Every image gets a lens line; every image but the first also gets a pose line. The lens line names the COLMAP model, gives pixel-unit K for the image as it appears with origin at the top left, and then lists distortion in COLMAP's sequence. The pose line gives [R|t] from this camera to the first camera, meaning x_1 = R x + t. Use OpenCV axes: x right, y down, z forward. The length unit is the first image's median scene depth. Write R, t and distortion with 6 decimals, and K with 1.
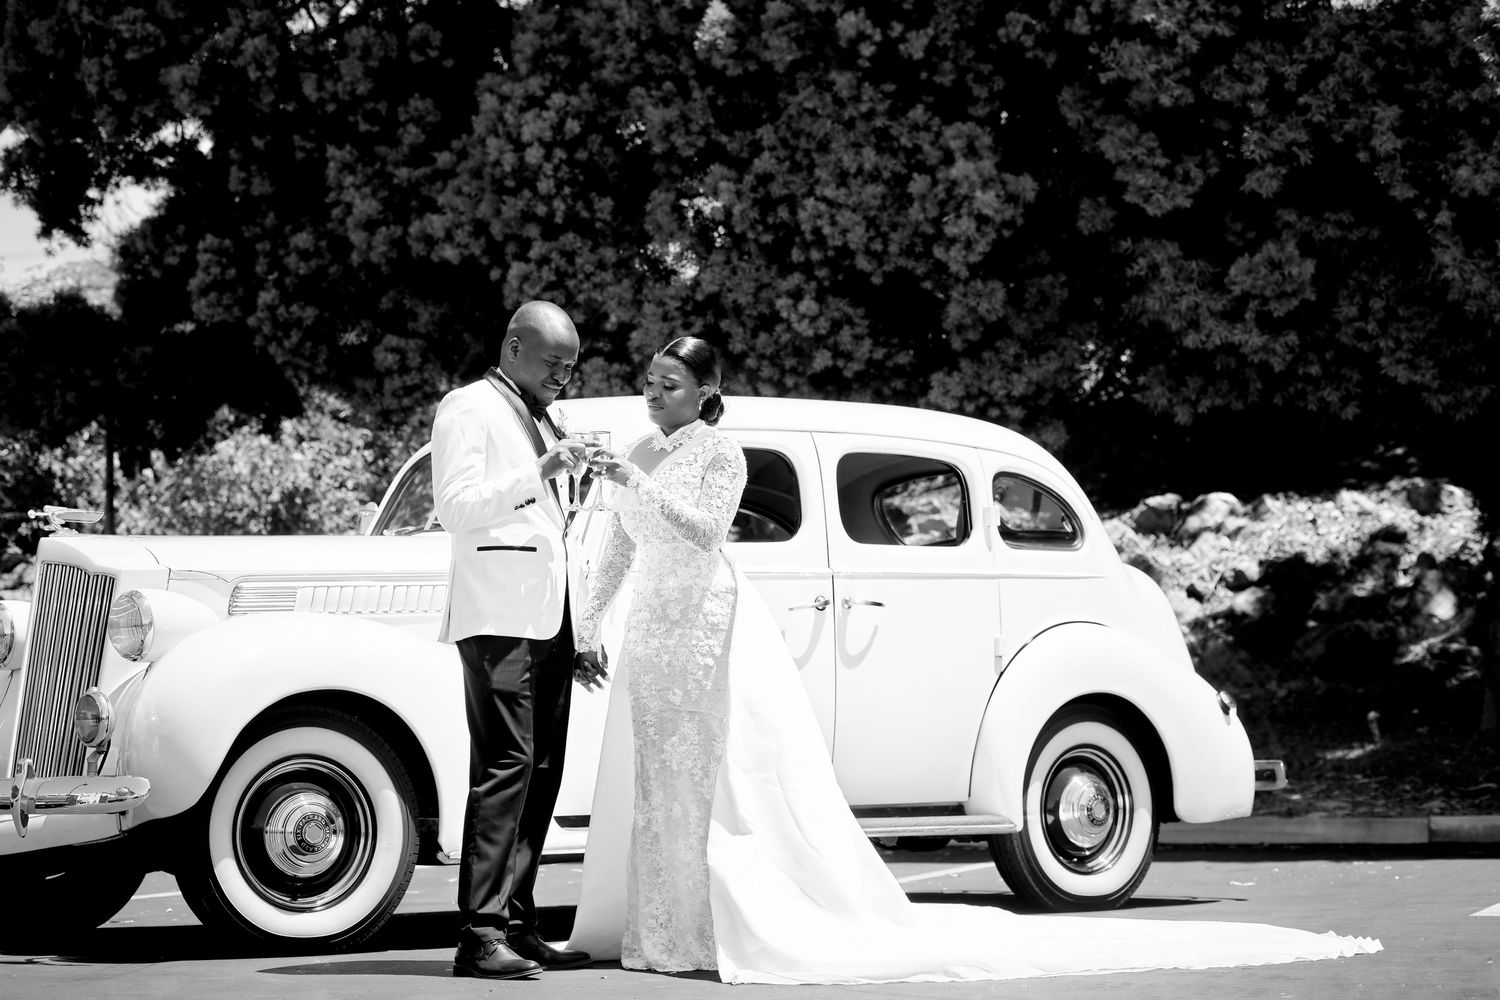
lens RADIAL K [[3525.7, 0, 715.6], [0, 3525.7, 500.3], [0, 0, 1]] dist [0.007268, 0.096035]
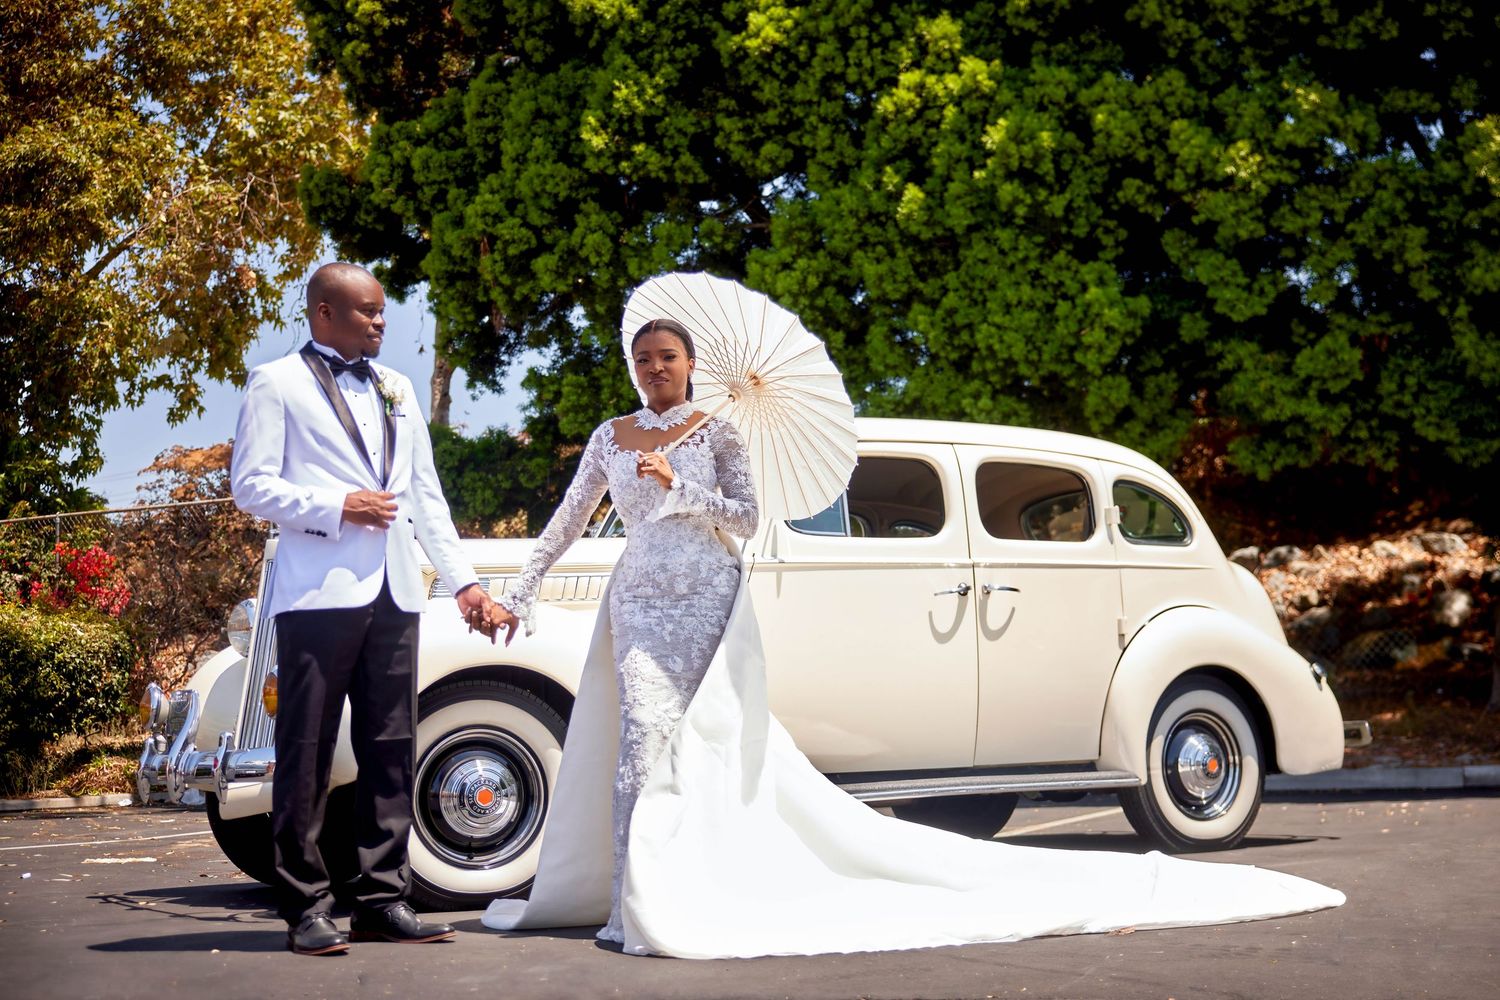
lens RADIAL K [[1994.9, 0, 792.1], [0, 1994.9, 533.1], [0, 0, 1]] dist [-0.006884, 0.044221]
pose [[0.995277, -0.027172, -0.093192, 0.022543], [0.024197, 0.999165, -0.032908, 0.019749], [0.094008, 0.030497, 0.995104, 0.219204]]
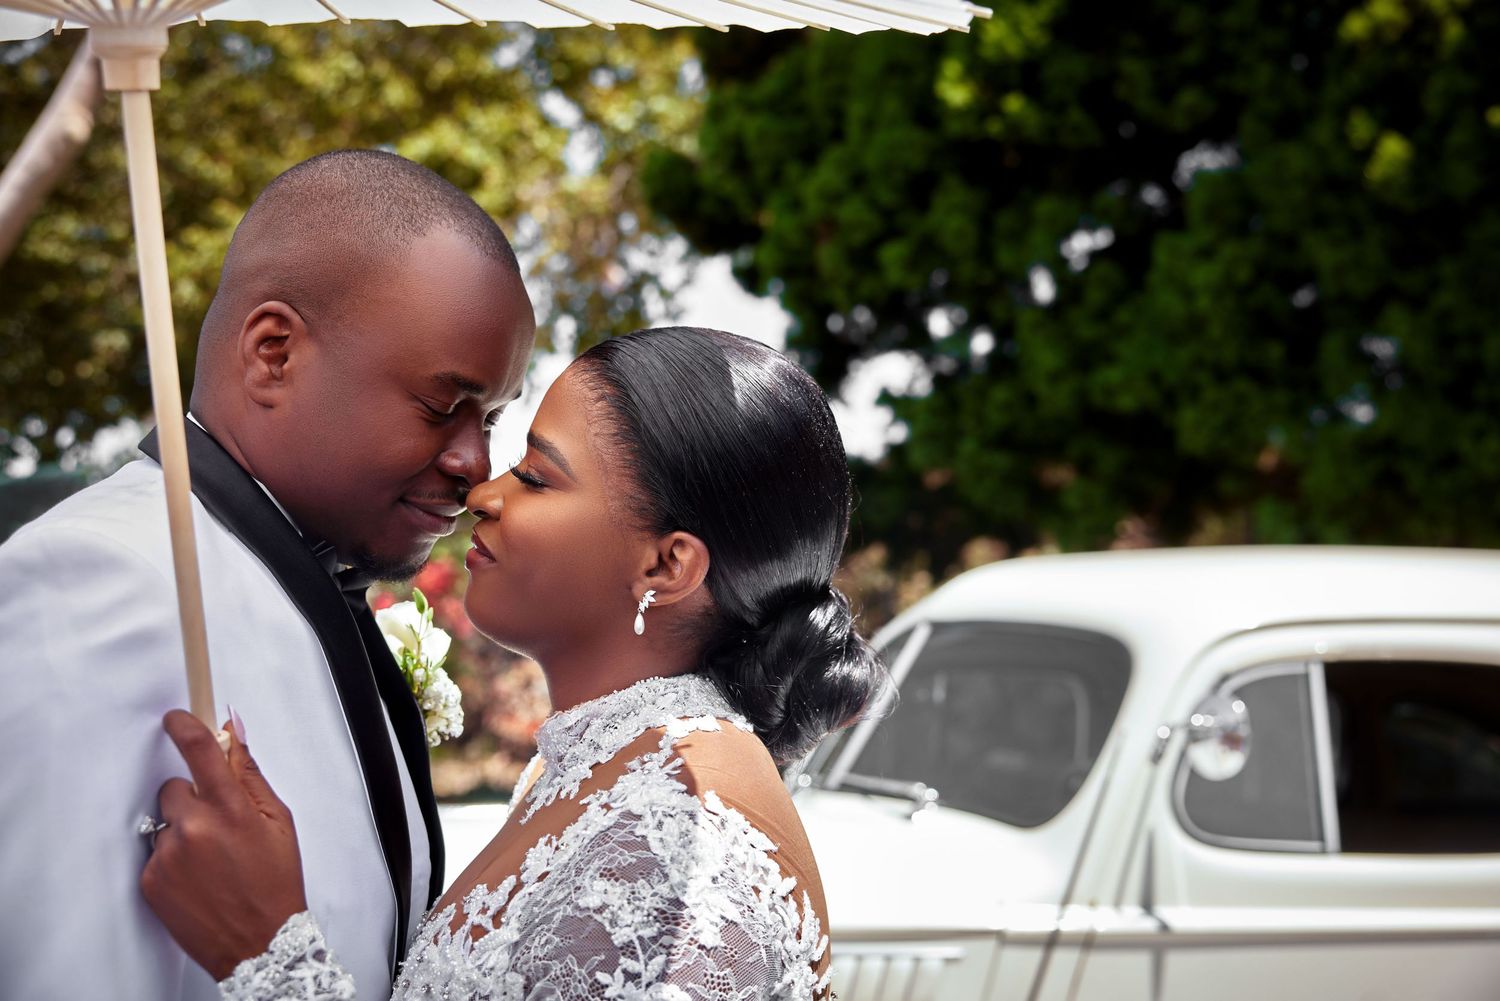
lens RADIAL K [[1808.3, 0, 715.0], [0, 1808.3, 498.7], [0, 0, 1]] dist [-0.006299, -0.001778]
pose [[0.934747, 0.000524, -0.355315, 0.002646], [-0.016228, 0.999018, -0.041217, -0.016850], [0.354944, 0.044294, 0.933837, 0.466092]]
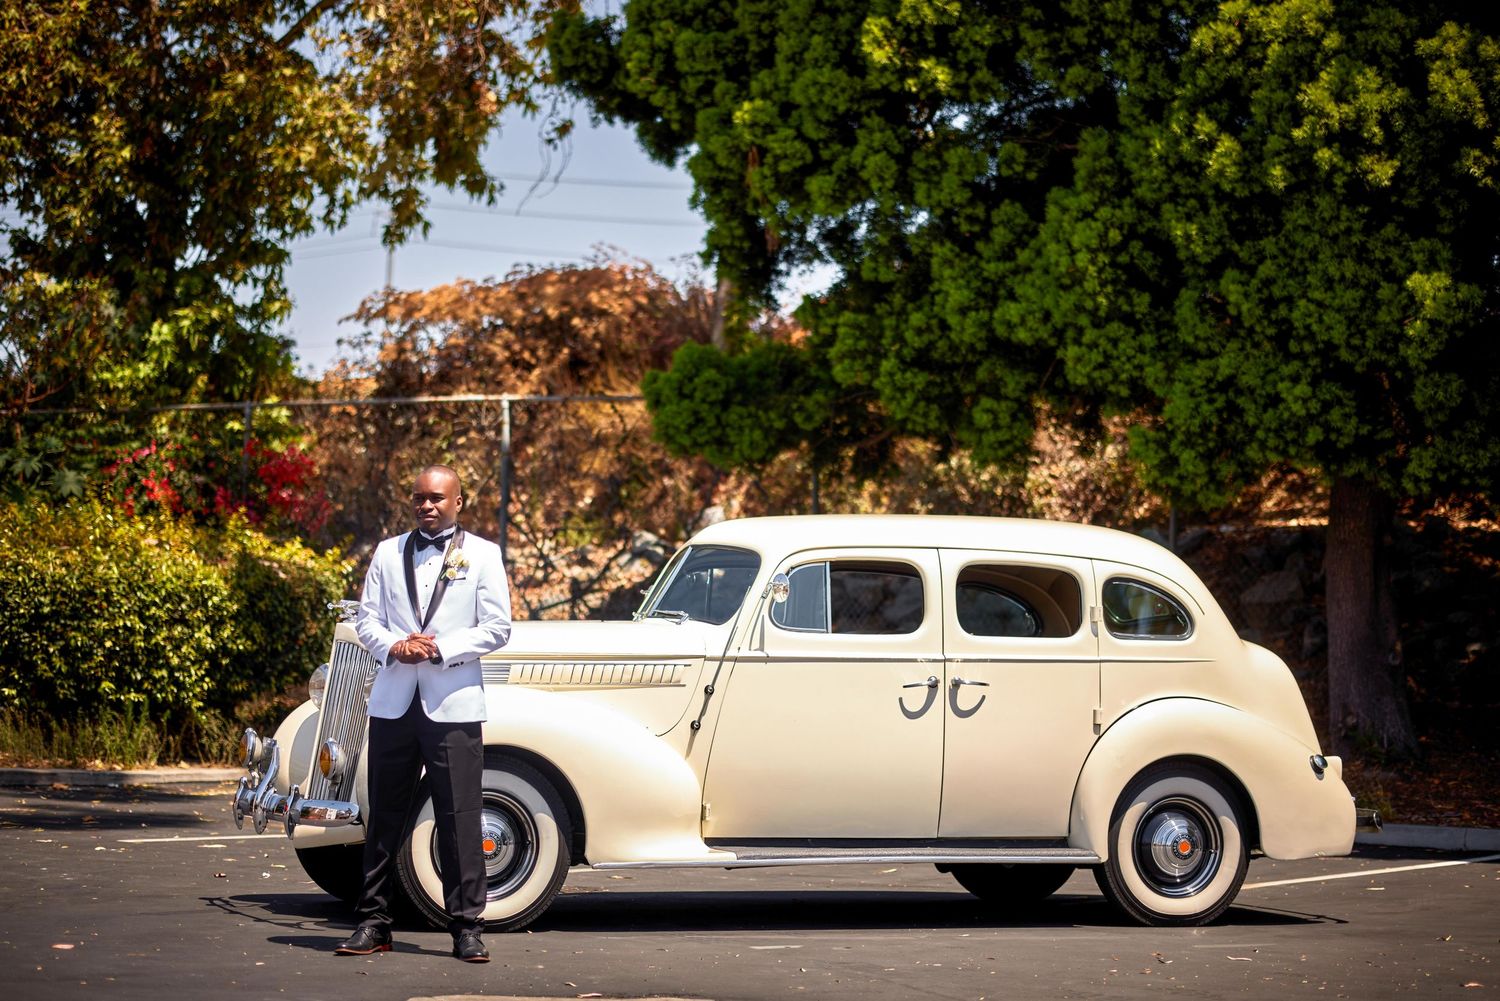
lens RADIAL K [[3599.8, 0, 672.5], [0, 3599.8, 434.8], [0, 0, 1]] dist [0.017891, 0.046917]
pose [[0.952556, 0.020794, -0.303652, 0.193582], [-0.019748, 0.999784, 0.006516, -0.043765], [0.303722, -0.000211, 0.952761, -0.220728]]
